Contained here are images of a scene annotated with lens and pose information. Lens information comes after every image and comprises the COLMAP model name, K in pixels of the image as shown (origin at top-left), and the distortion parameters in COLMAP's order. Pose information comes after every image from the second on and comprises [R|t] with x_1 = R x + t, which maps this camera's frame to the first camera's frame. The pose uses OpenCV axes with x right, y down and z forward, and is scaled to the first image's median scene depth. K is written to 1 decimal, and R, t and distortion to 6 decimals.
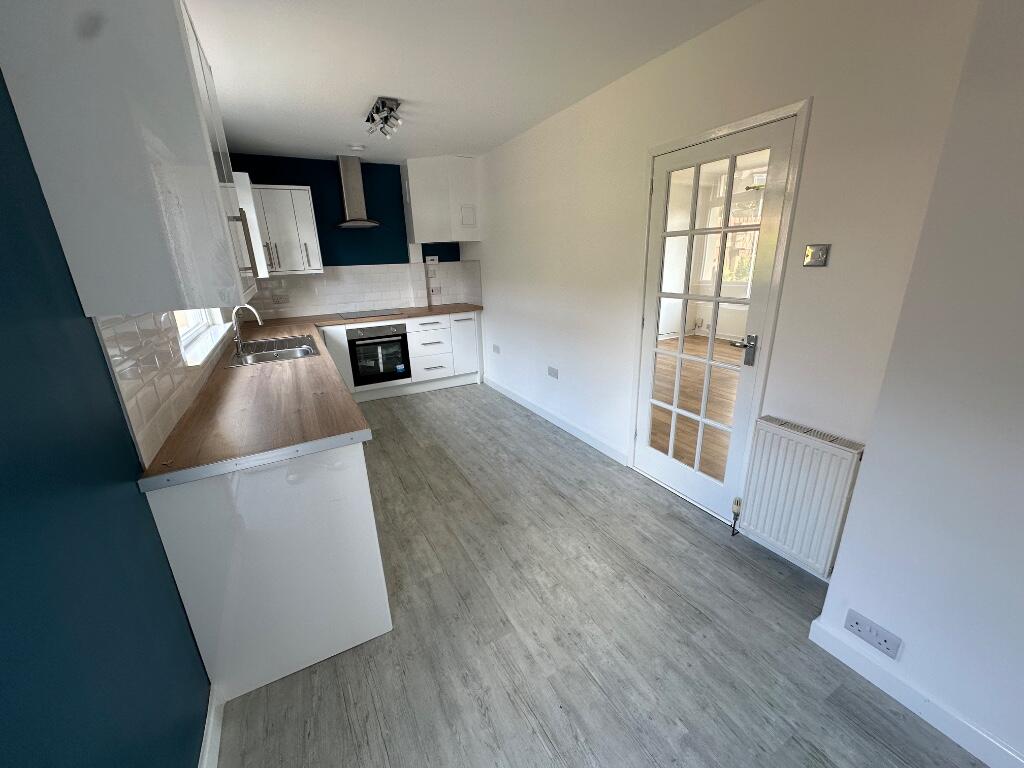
lens RADIAL K [[410.1, 0, 510.4], [0, 410.1, 385.9], [0, 0, 1]] dist [0.000552, 0.000393]
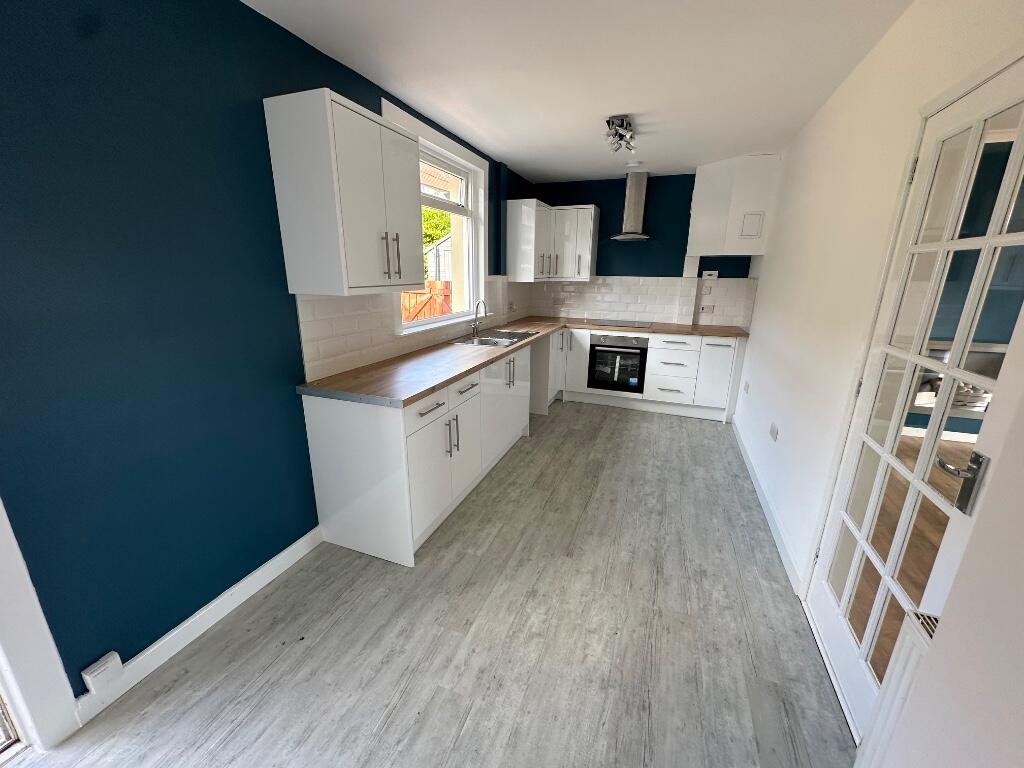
lens RADIAL K [[410.1, 0, 510.4], [0, 410.1, 385.9], [0, 0, 1]] dist [0.000552, 0.000393]
pose [[0.645945, 0.242942, -0.723695, 0.312078], [-0.260350, 0.961281, 0.090320, -0.055112], [0.717616, 0.130072, 0.684184, 0.141529]]
